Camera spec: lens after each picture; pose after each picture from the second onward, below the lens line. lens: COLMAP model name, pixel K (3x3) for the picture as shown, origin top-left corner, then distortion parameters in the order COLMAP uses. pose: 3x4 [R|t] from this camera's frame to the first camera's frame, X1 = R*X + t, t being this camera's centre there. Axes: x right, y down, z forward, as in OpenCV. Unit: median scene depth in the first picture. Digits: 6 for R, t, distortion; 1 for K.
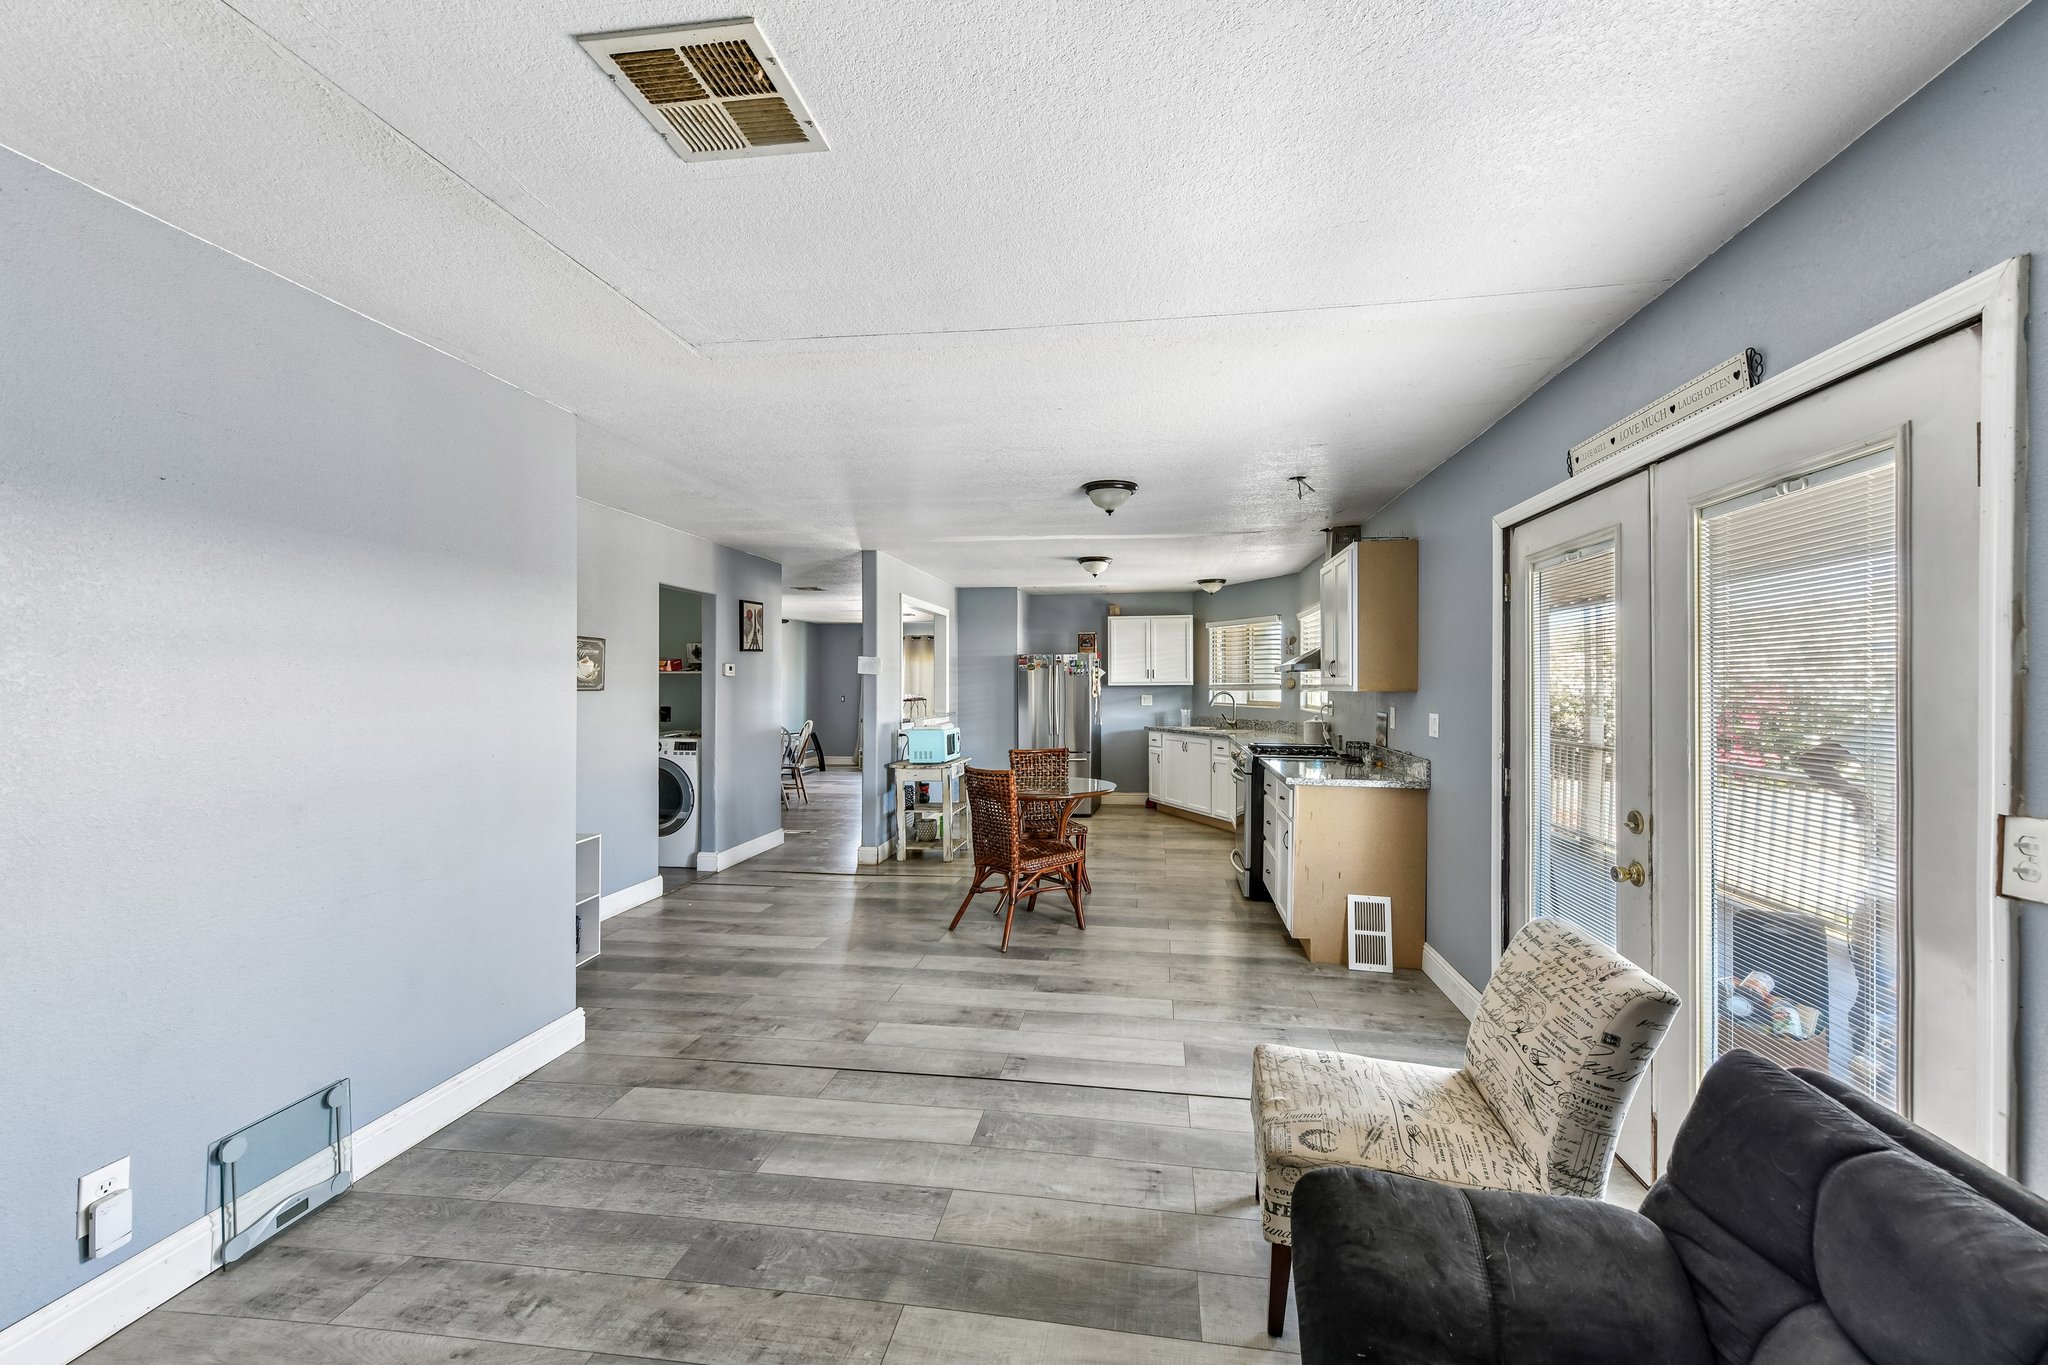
lens RADIAL K [[814.0, 0, 1019.0], [0, 814.0, 684.2], [0, 0, 1]] dist [0.019106, -0.001014]
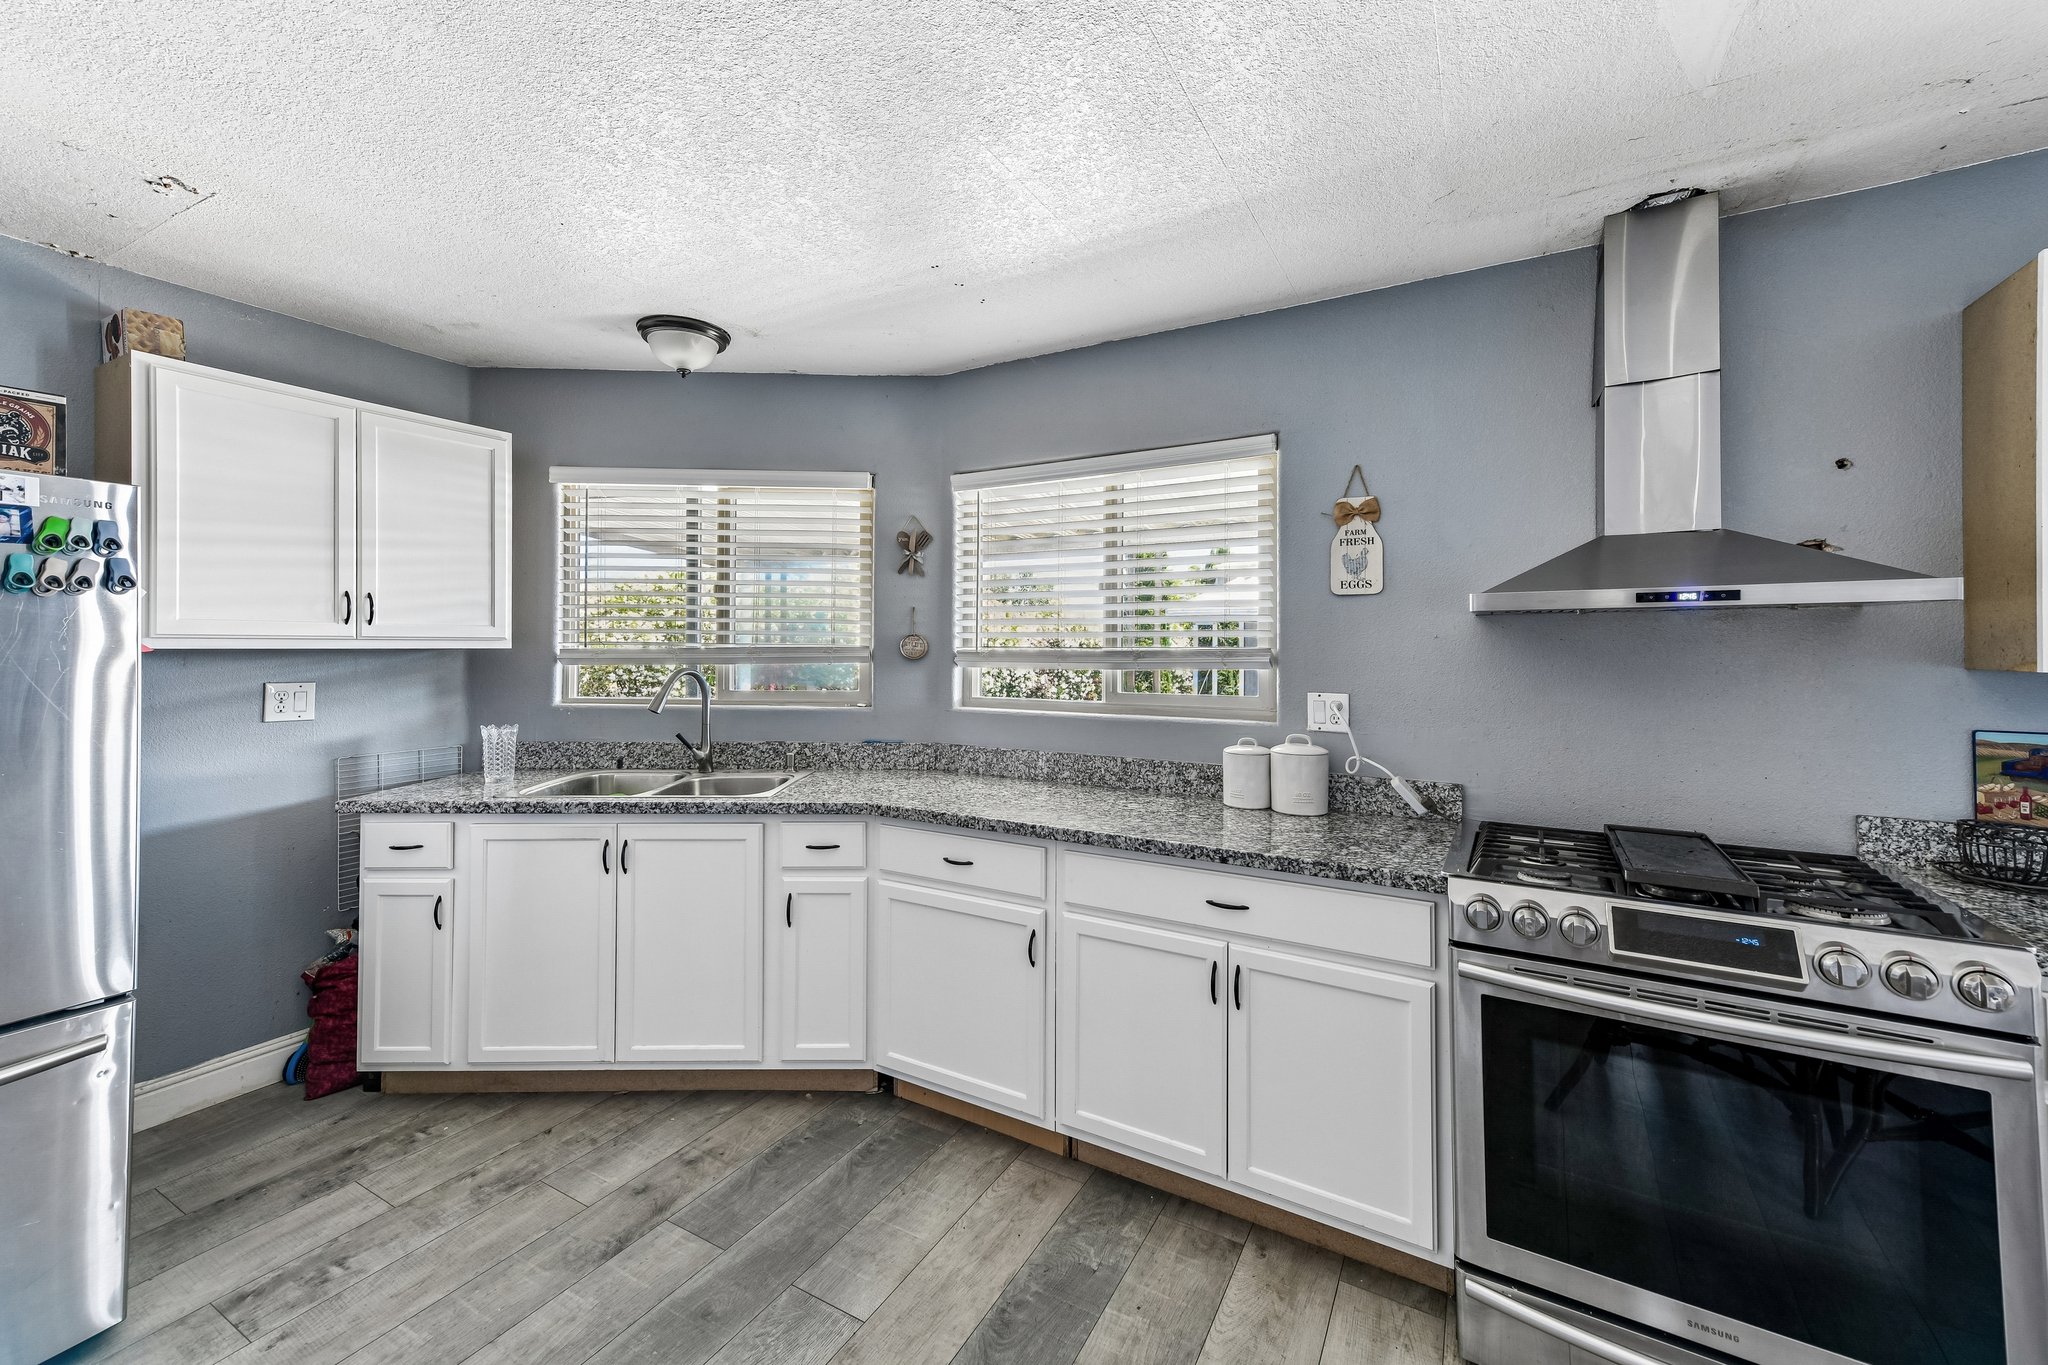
lens RADIAL K [[814.0, 0, 1025.6], [0, 814.0, 648.0], [0, 0, 1]] dist [0.019106, -0.001014]
pose [[0.348985, 0.005814, 0.937110, -0.040495], [-0.004673, 0.999979, -0.004464, 0.002342], [-0.937117, -0.002821, 0.349005, 1.319023]]
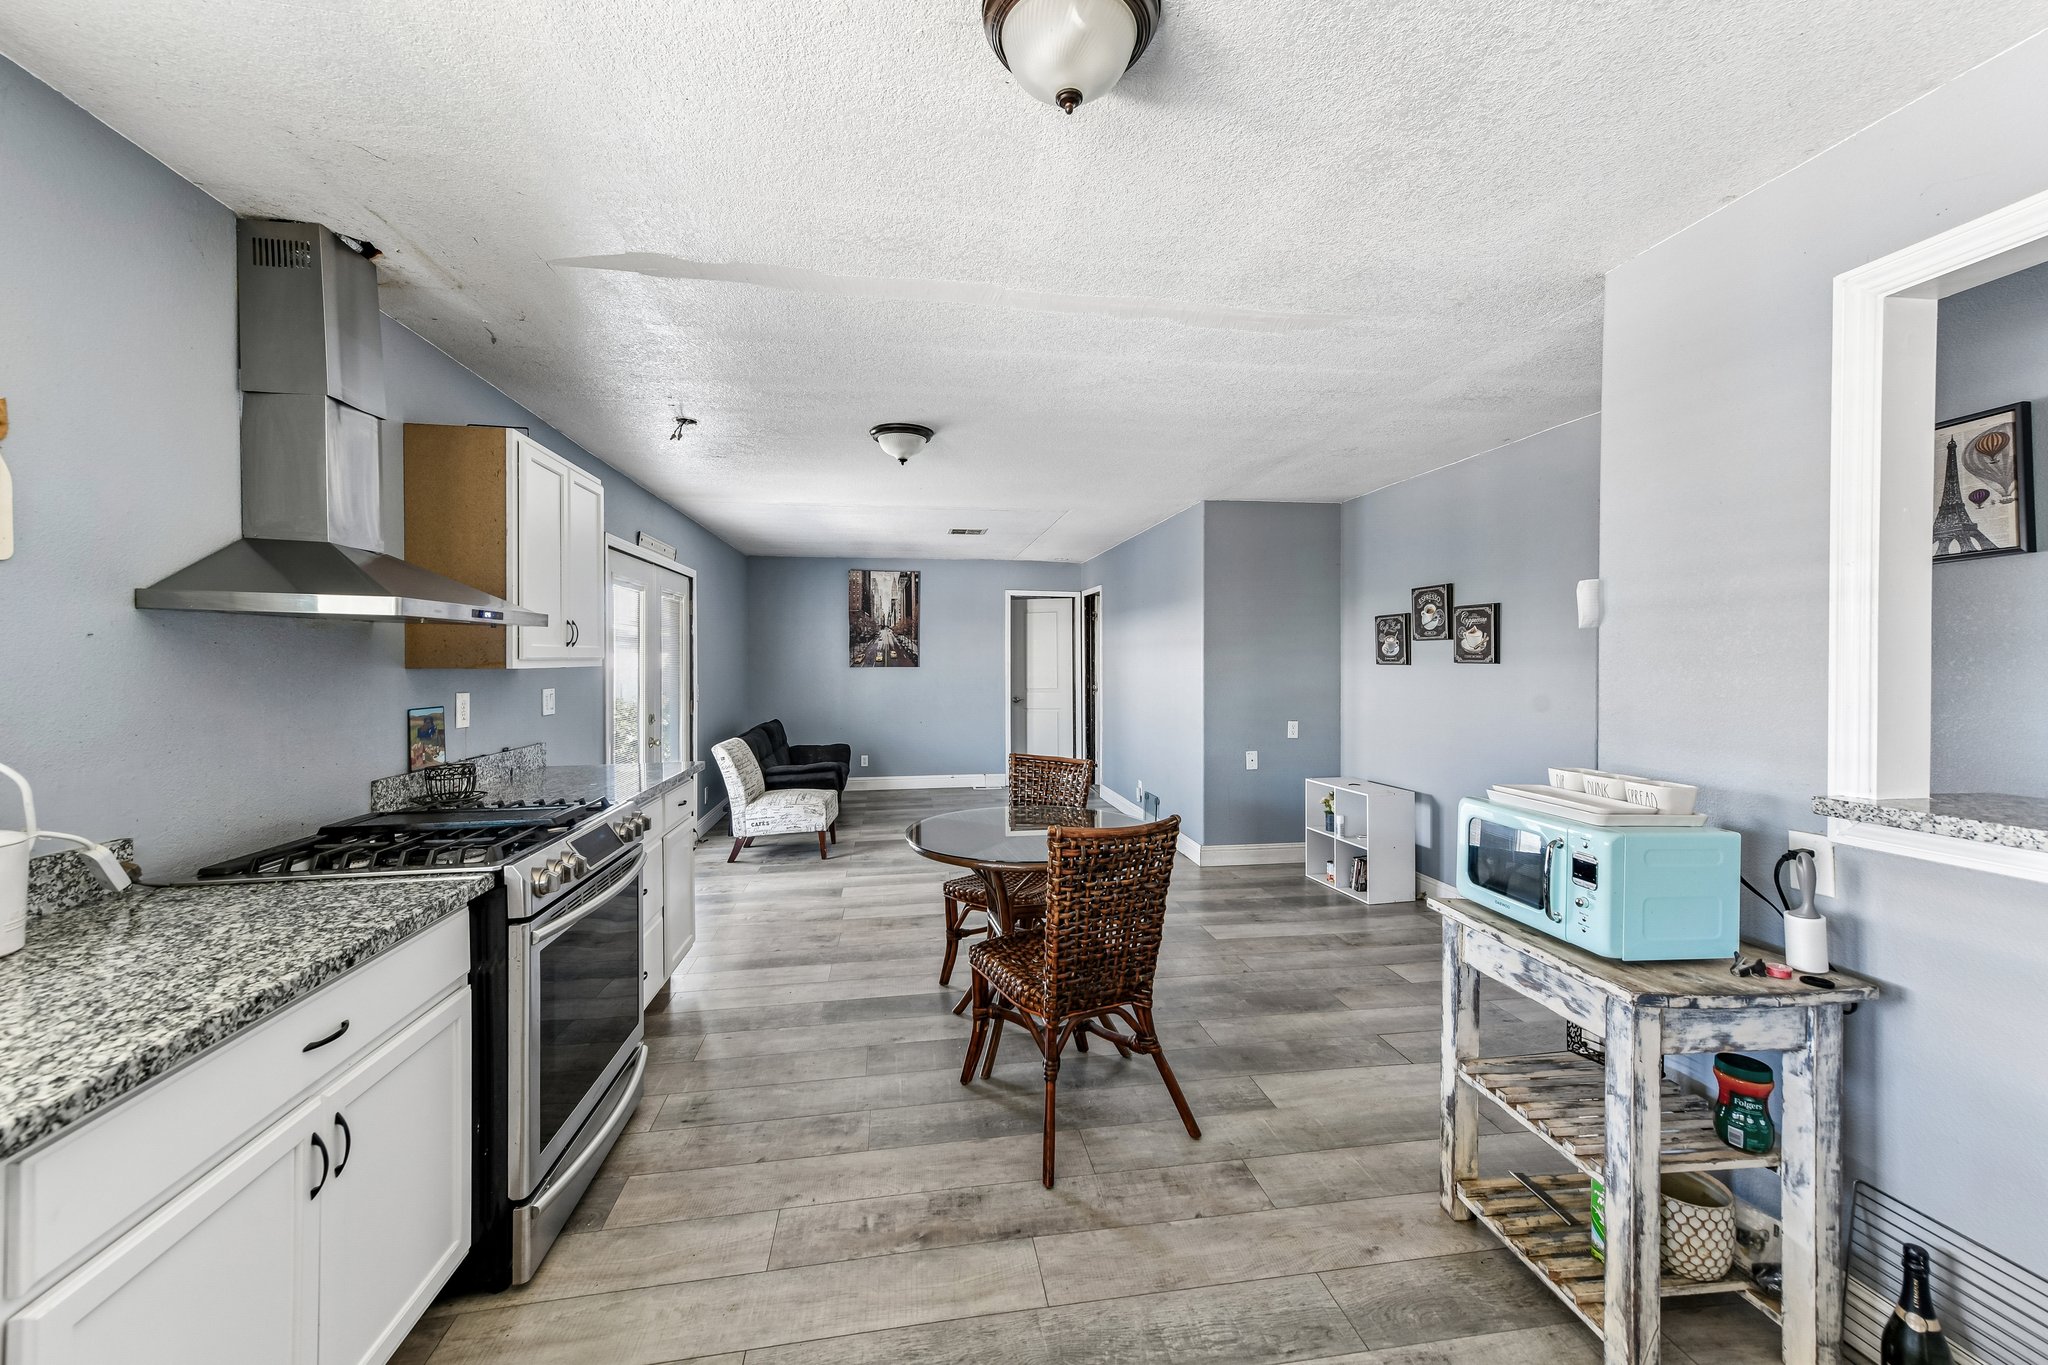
lens RADIAL K [[814.0, 0, 1004.8], [0, 814.0, 678.1], [0, 0, 1]] dist [0.019106, -0.001014]
pose [[-0.952535, 0.007677, -0.304334, 0.247409], [0.000908, 0.999749, 0.022378, 0.002673], [0.304429, 0.021039, -0.952303, 1.699288]]
